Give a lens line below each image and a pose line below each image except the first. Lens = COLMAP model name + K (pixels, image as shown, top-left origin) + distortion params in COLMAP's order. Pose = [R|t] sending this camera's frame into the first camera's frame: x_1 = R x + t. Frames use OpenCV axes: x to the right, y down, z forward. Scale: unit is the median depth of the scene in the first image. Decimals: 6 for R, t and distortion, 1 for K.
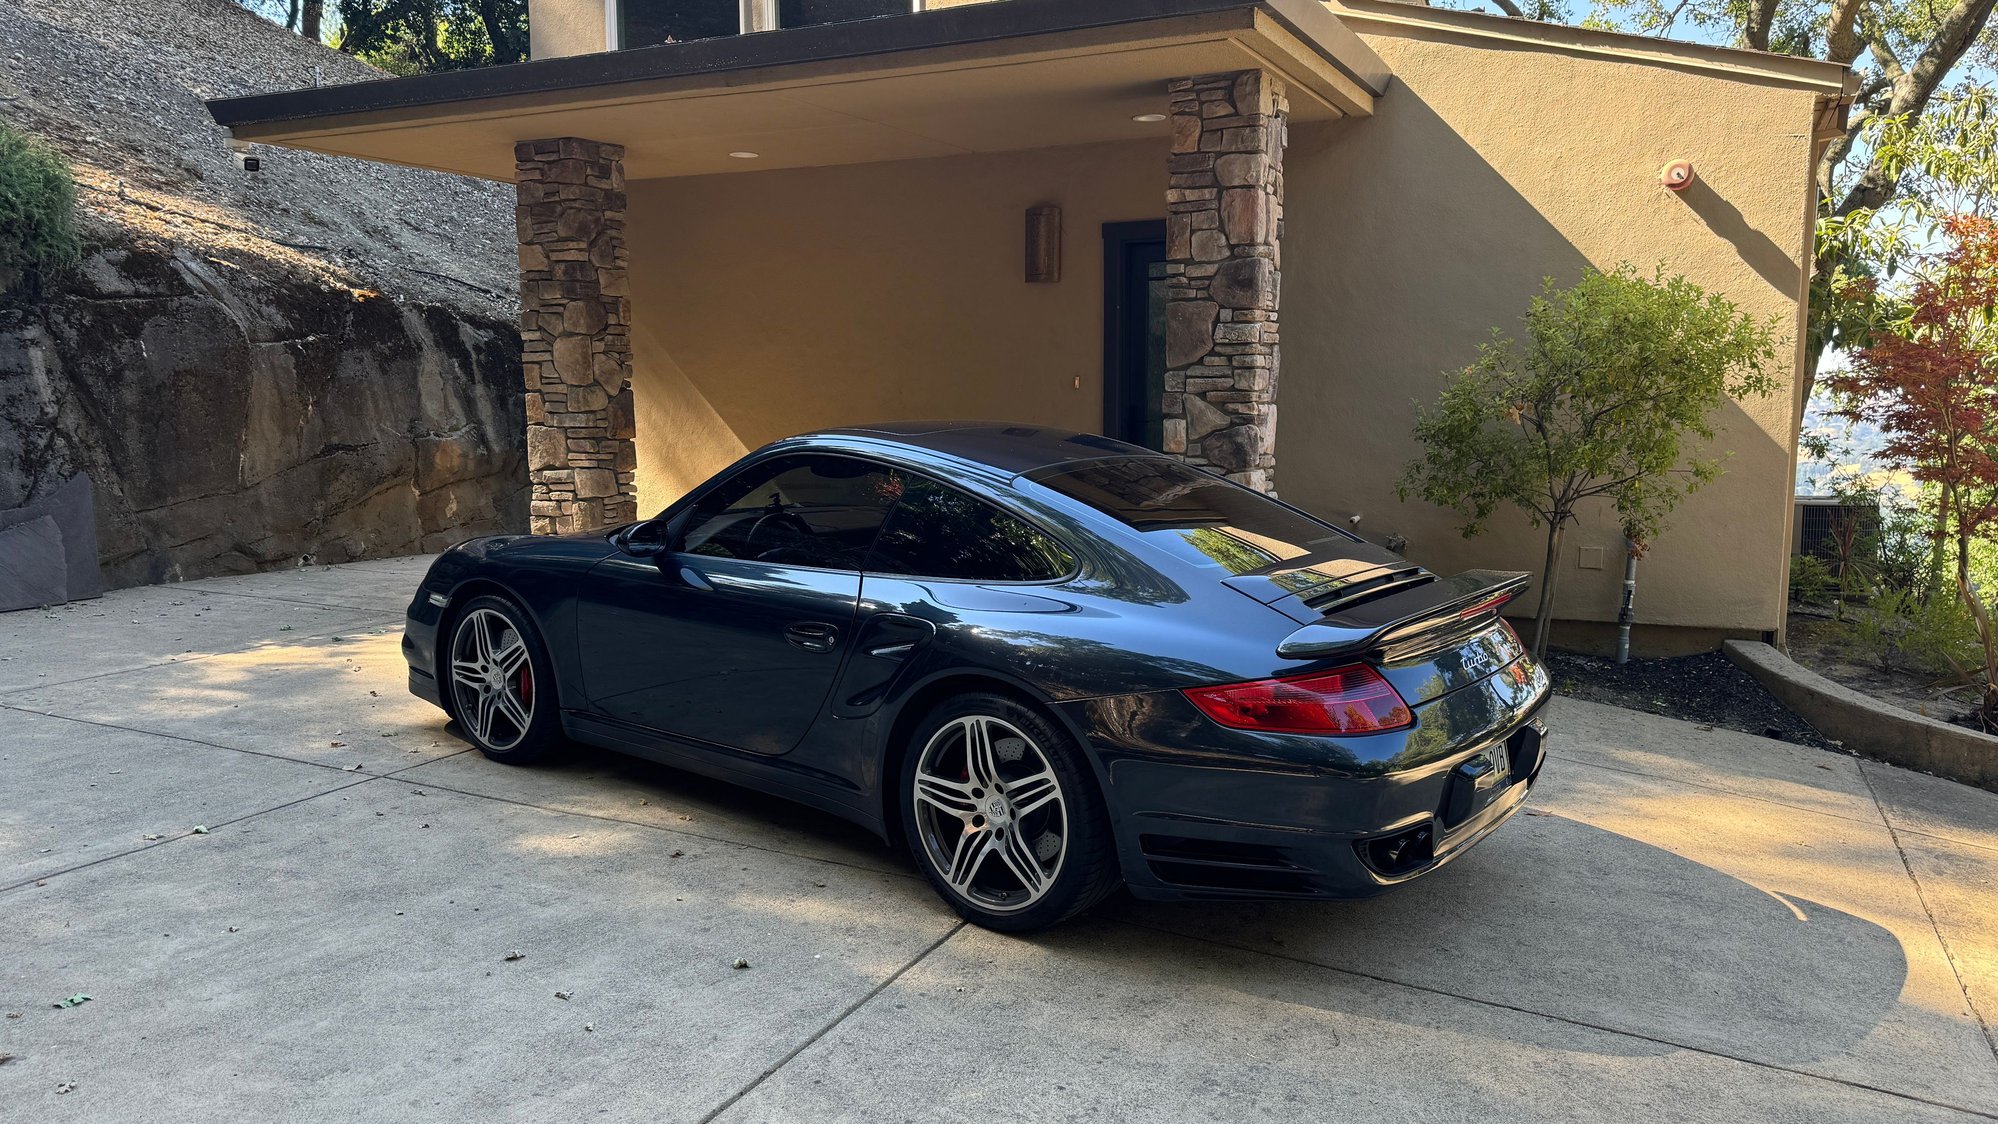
lens RADIAL K [[1384.4, 0, 1005.7], [0, 1384.4, 567.1], [0, 0, 1]] dist [0.122109, -0.219782]
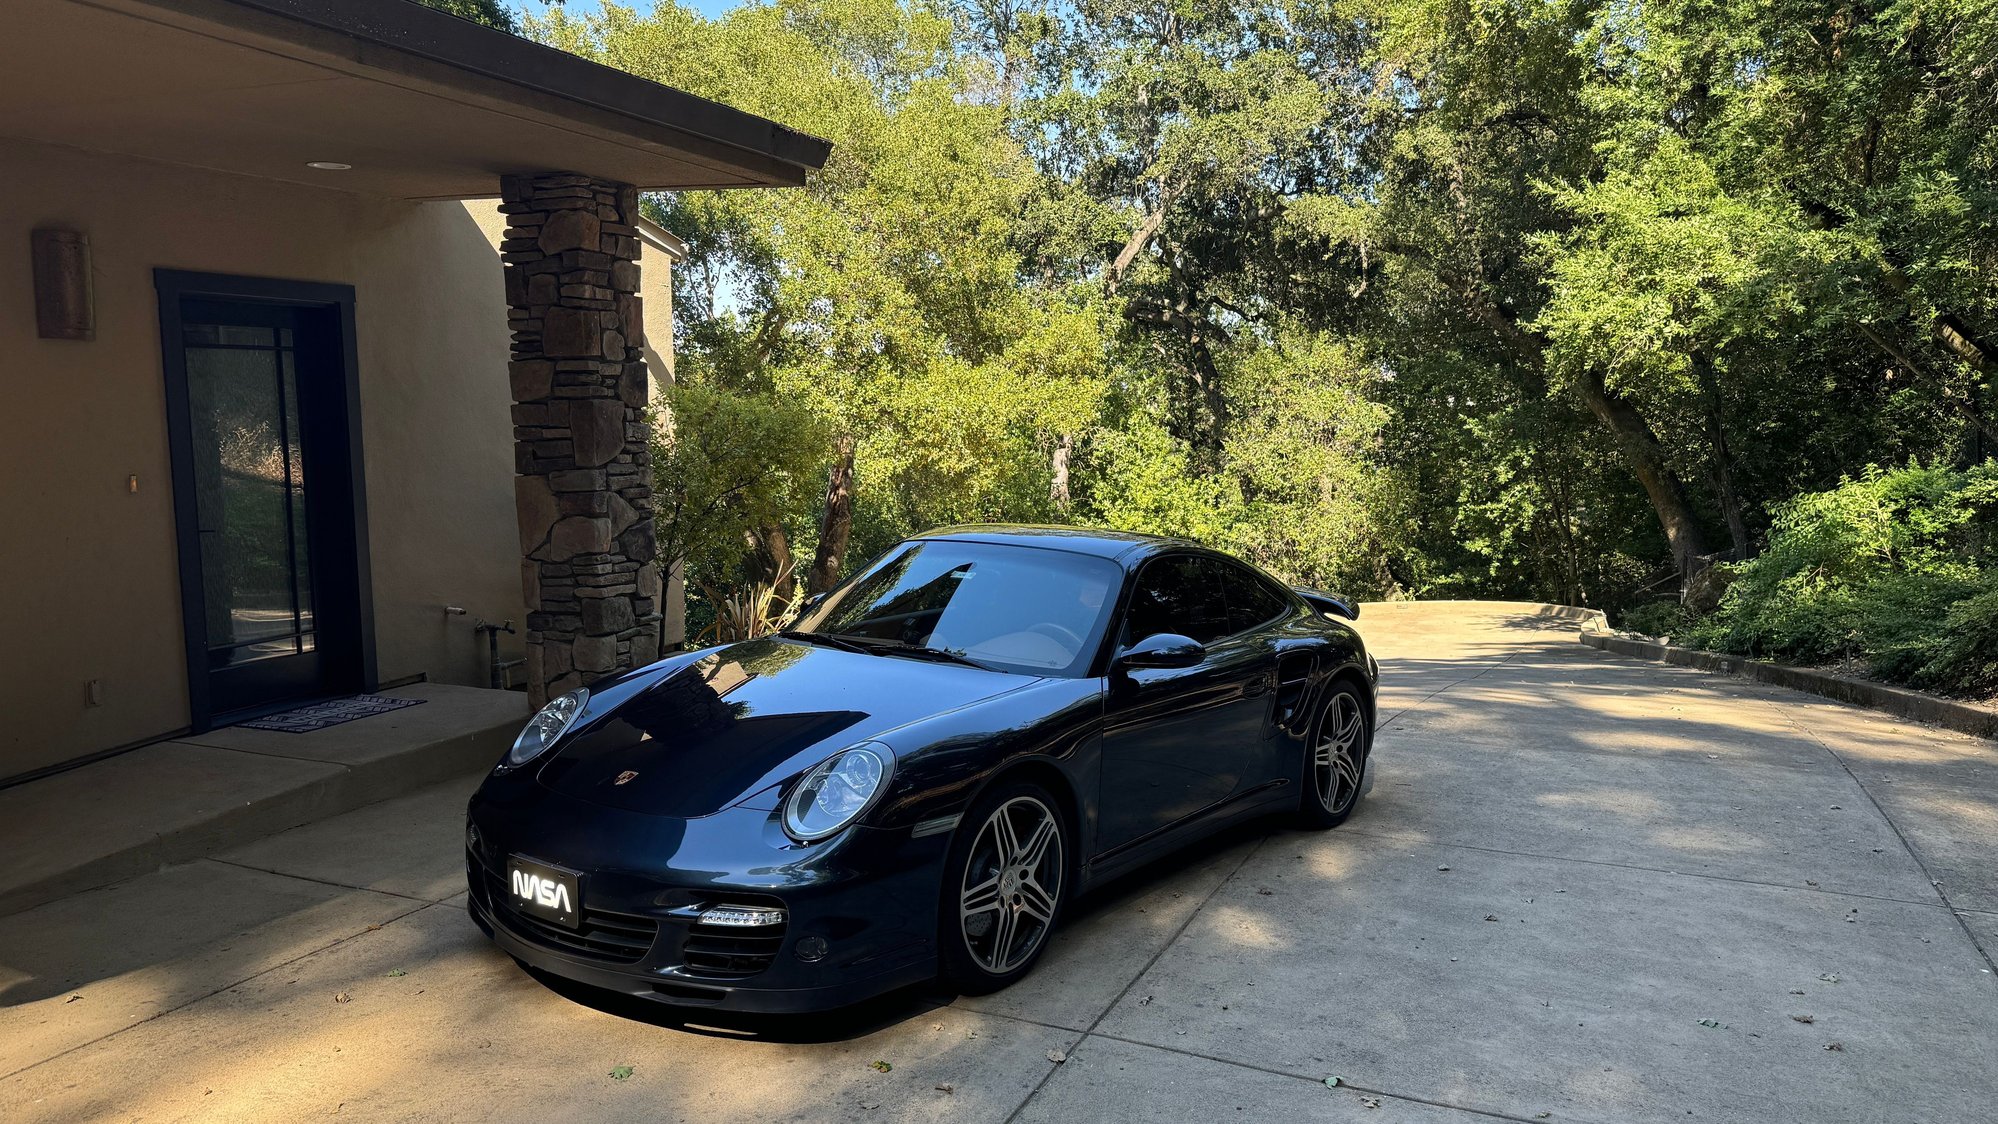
lens RADIAL K [[1369.3, 0, 999.0], [0, 1369.3, 562.0], [0, 0, 1]] dist [0.095184, -0.192172]
pose [[-0.013841, -0.102027, 0.994685, -1.383001], [0.129756, 0.986186, 0.102960, -0.227892], [-0.991449, 0.130491, -0.000411, 1.188776]]
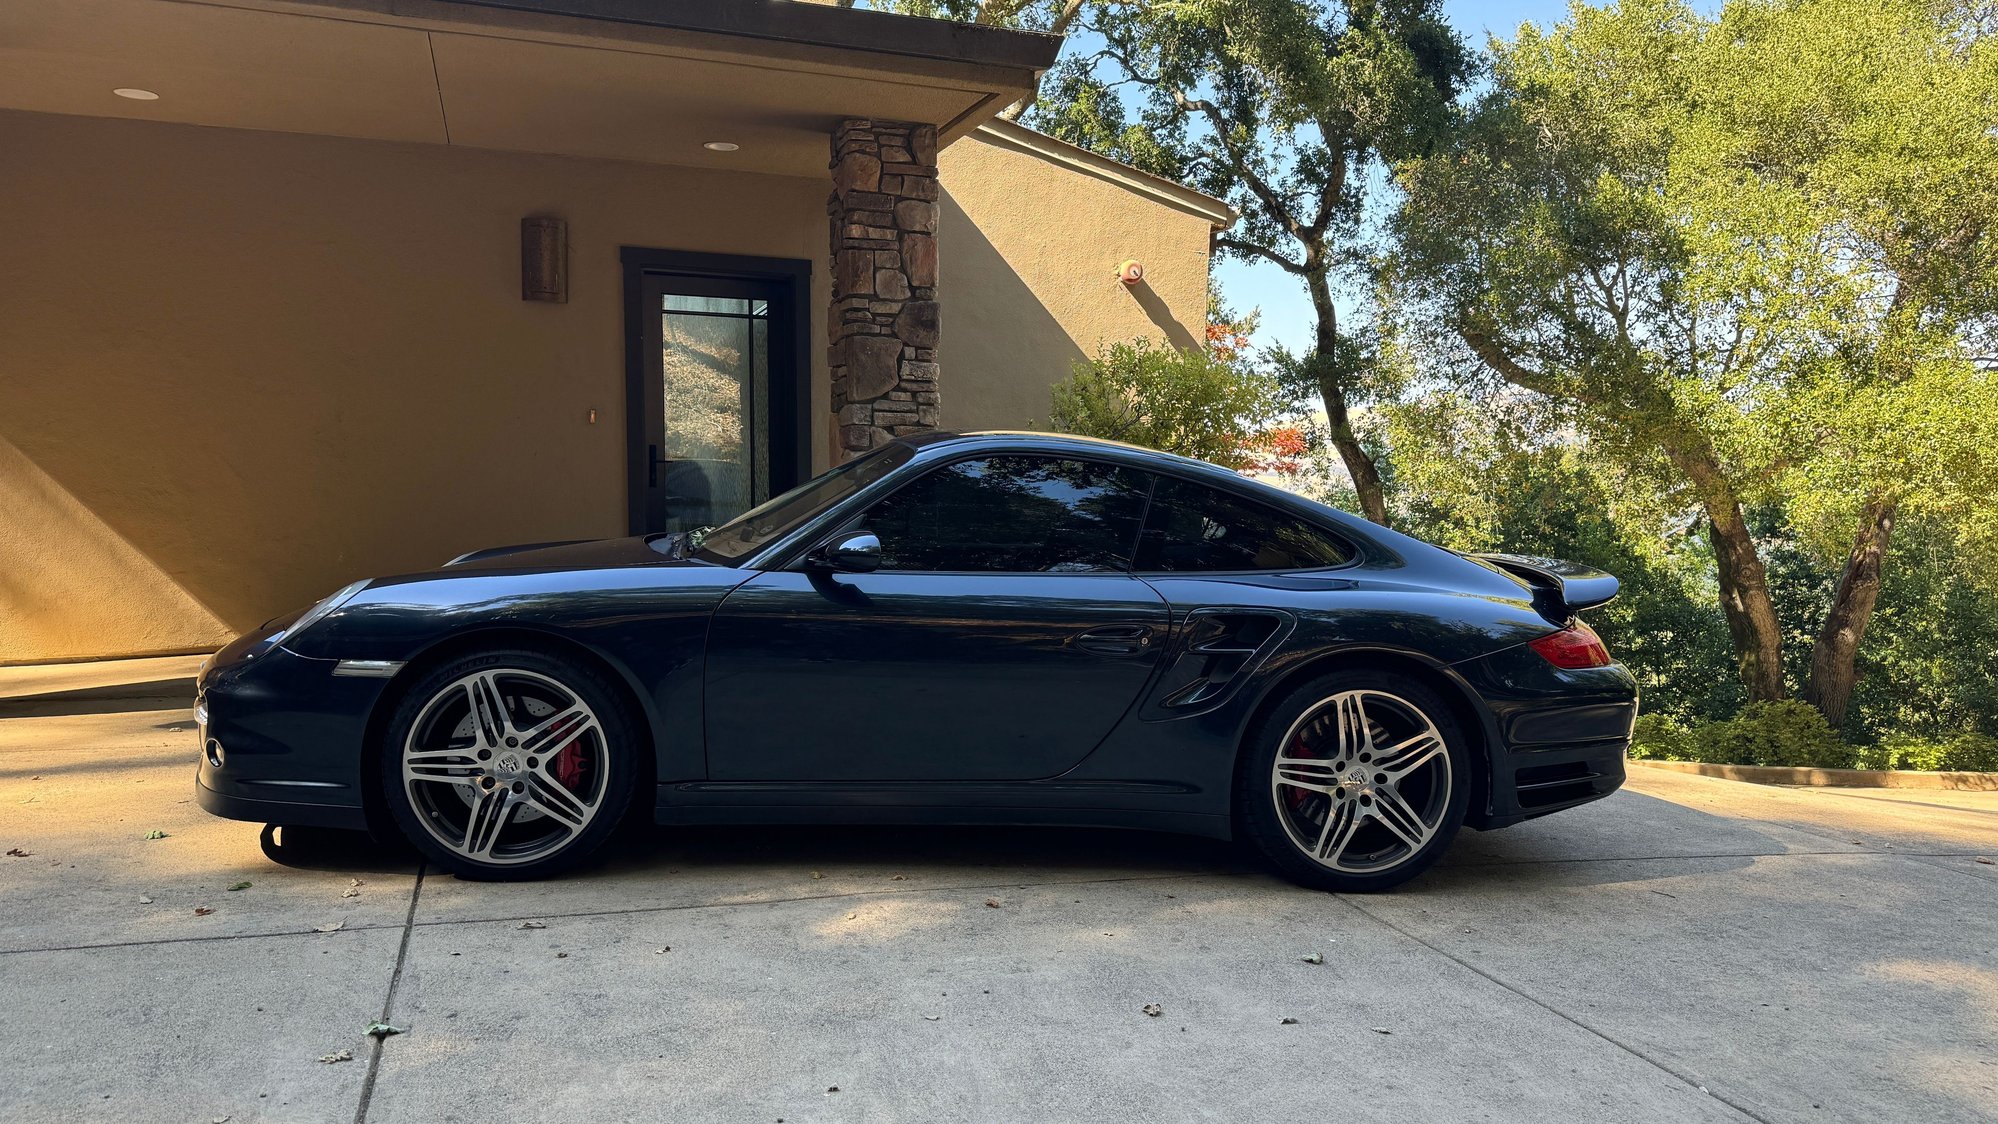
lens RADIAL K [[1384.4, 0, 1005.7], [0, 1384.4, 567.1], [0, 0, 1]] dist [0.122109, -0.219782]
pose [[0.712457, -0.031063, 0.701028, -0.830527], [0.071891, 0.996994, -0.028885, 0.020753], [-0.698023, 0.070976, 0.712549, 0.359668]]
